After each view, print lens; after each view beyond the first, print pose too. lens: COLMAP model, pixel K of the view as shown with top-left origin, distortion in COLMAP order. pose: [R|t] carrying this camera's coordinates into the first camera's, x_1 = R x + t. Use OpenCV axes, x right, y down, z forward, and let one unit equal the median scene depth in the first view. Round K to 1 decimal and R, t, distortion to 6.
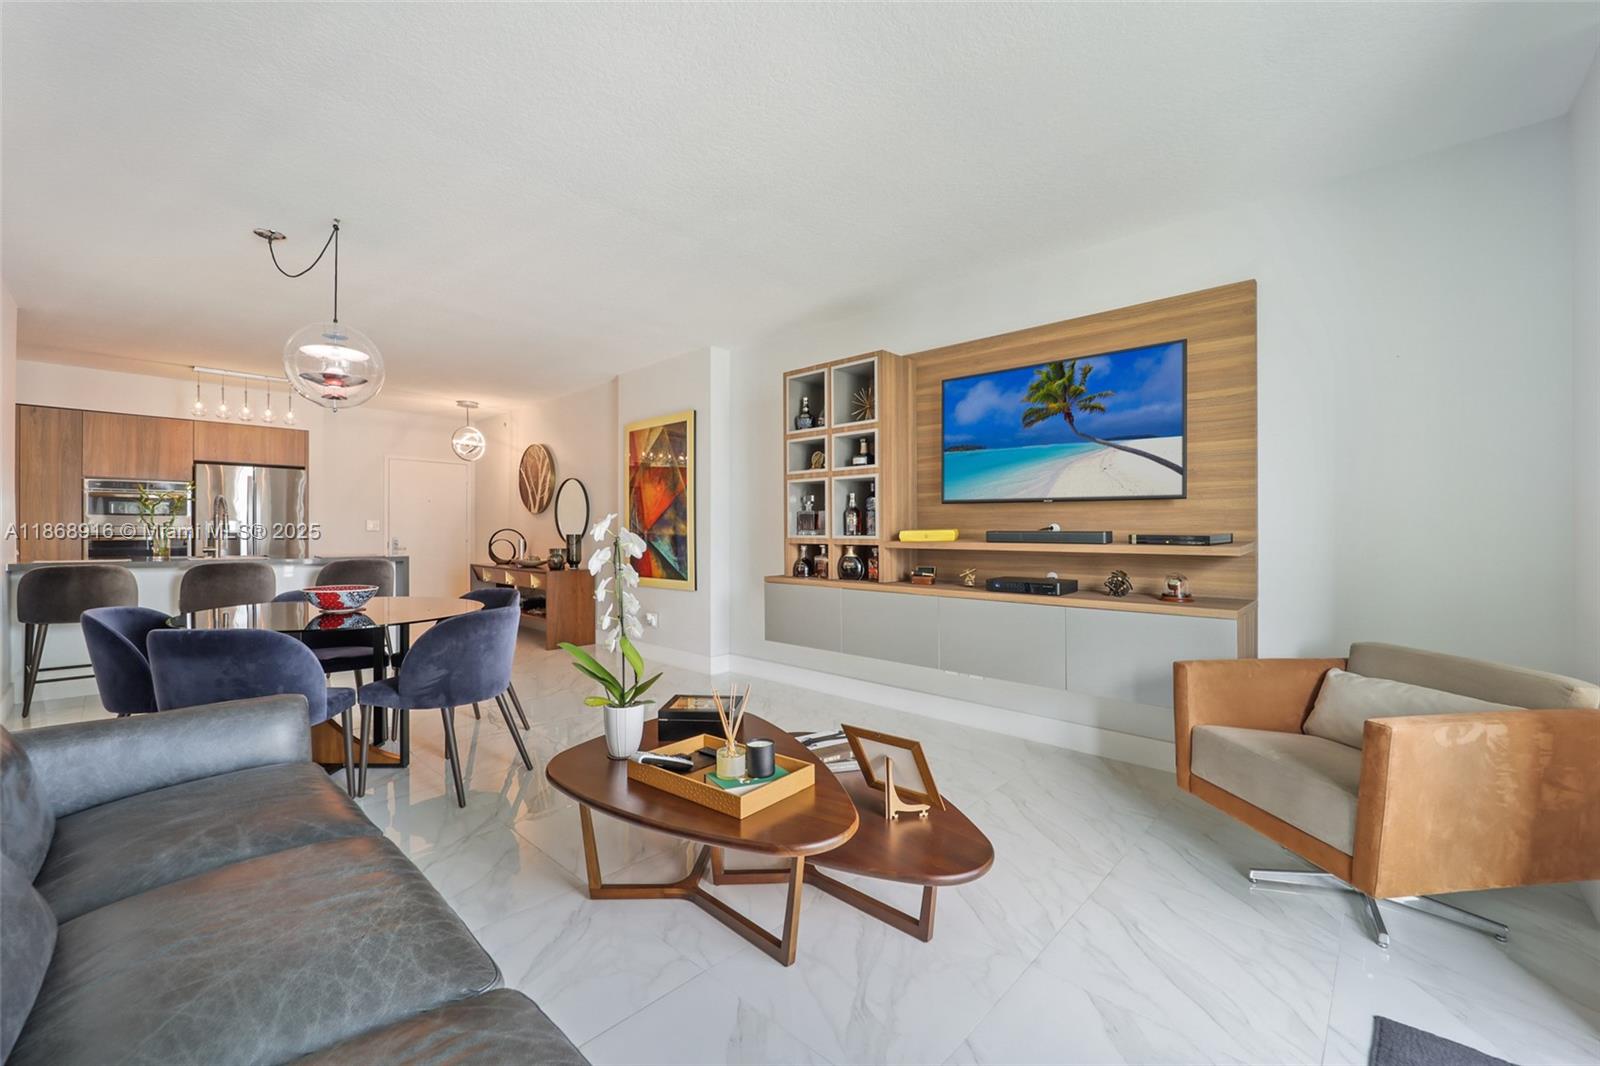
lens RADIAL K [[646.4, 0, 799.5], [0, 646.4, 530.3], [0, 0, 1]] dist [-0.013470, -0.000060]
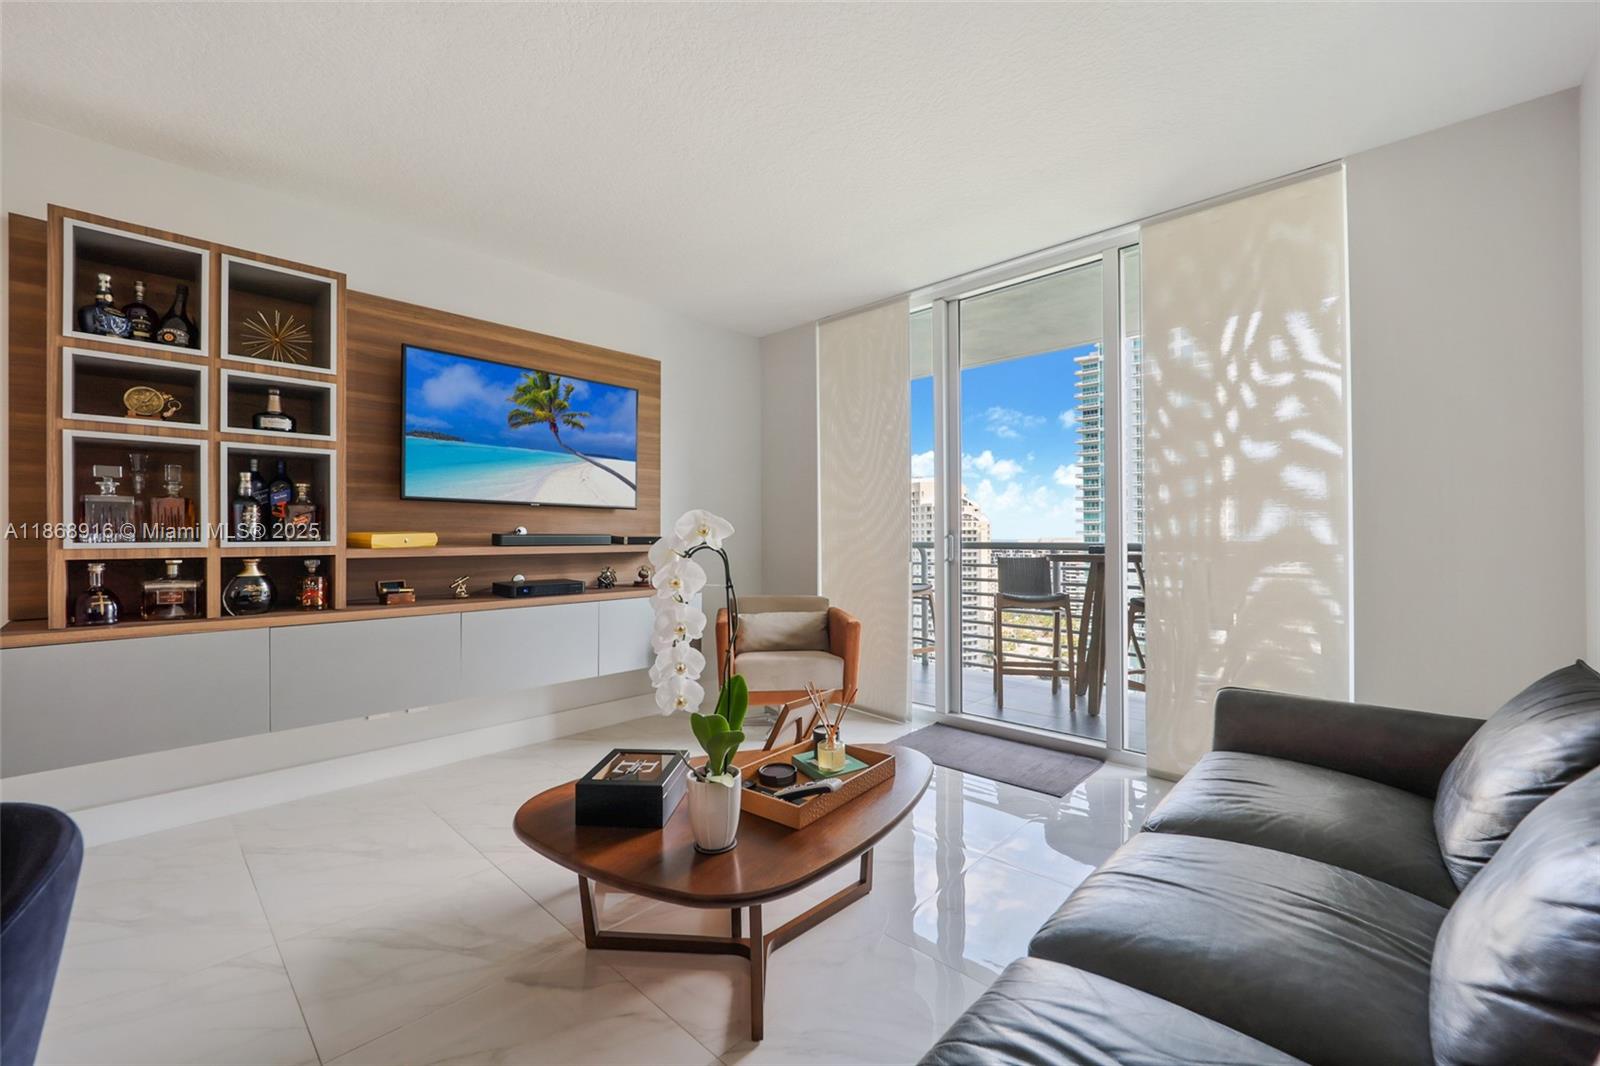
lens RADIAL K [[636.3, 0, 798.7], [0, 636.3, 533.4], [0, 0, 1]] dist [-0.000628, -0.000189]
pose [[0.029643, 0.002694, 0.999557, -0.565709], [0.003320, 0.999991, -0.002793, 0.003694], [-0.999555, 0.003401, 0.029634, 0.512717]]
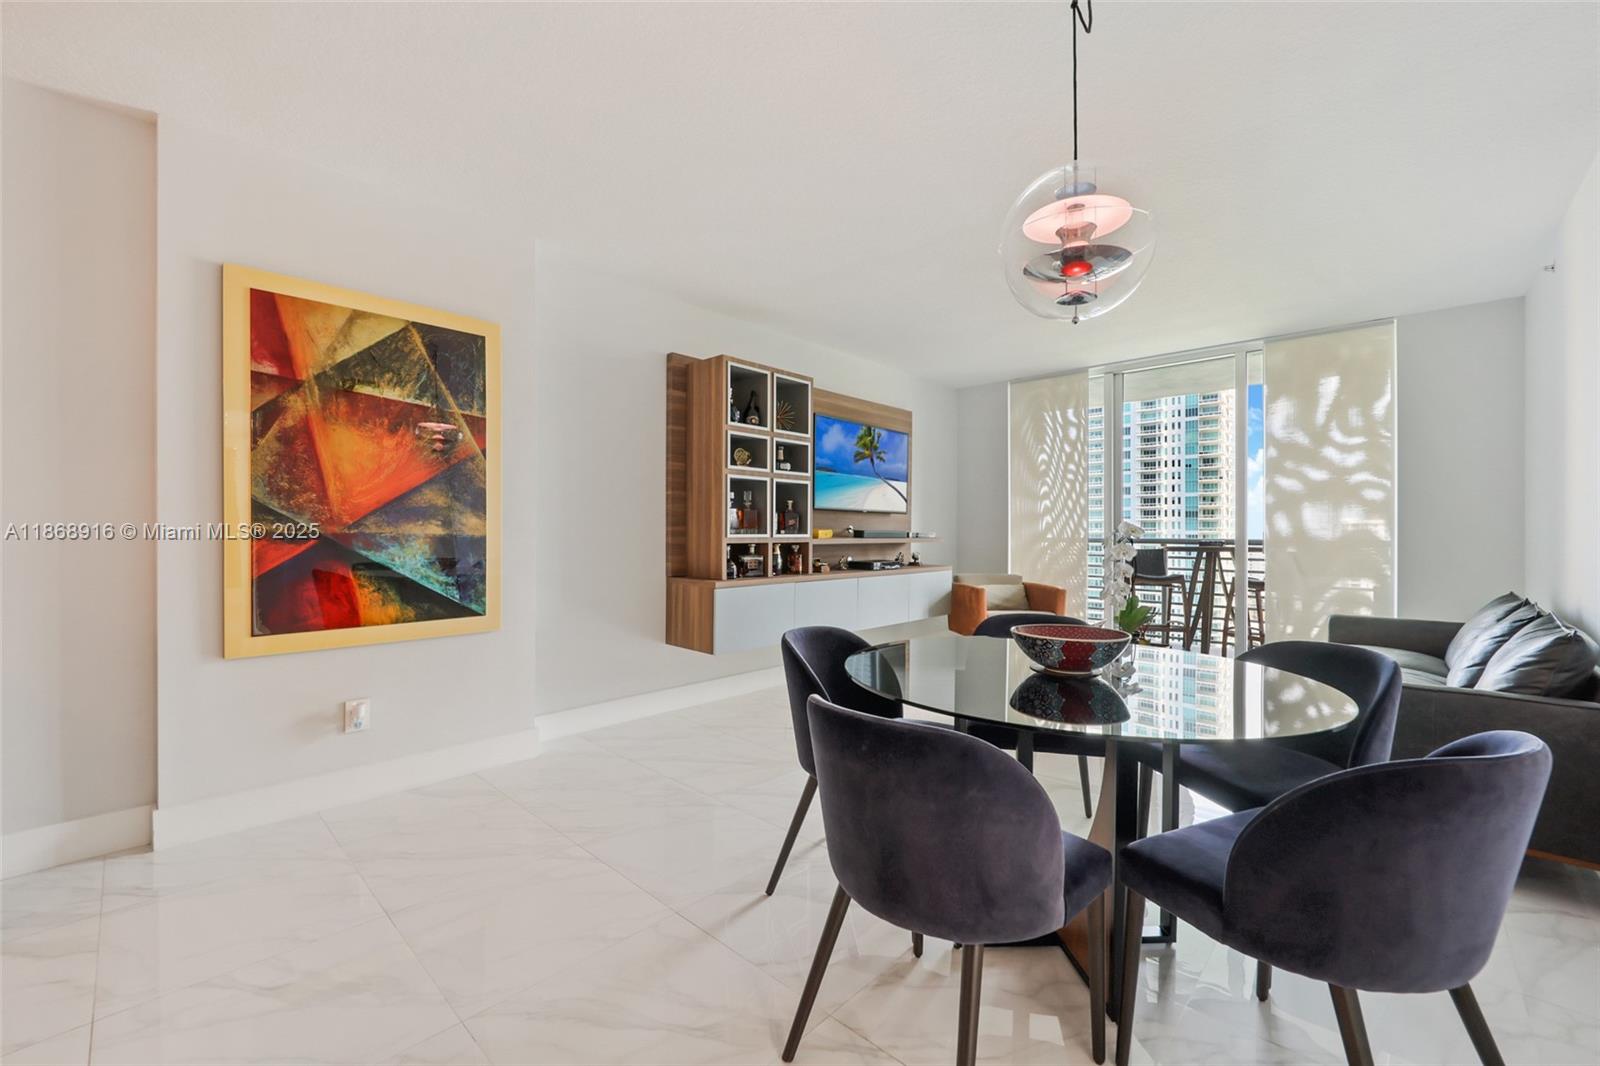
lens RADIAL K [[631.5, 0, 815.7], [0, 631.5, 534.9], [0, 0, 1]] dist [0.012488, -0.000026]
pose [[0.009606, -0.002227, 0.999951, -1.079896], [0.000268, 0.999997, 0.002225, 0.007258], [-0.999954, 0.000246, 0.009607, 1.025631]]
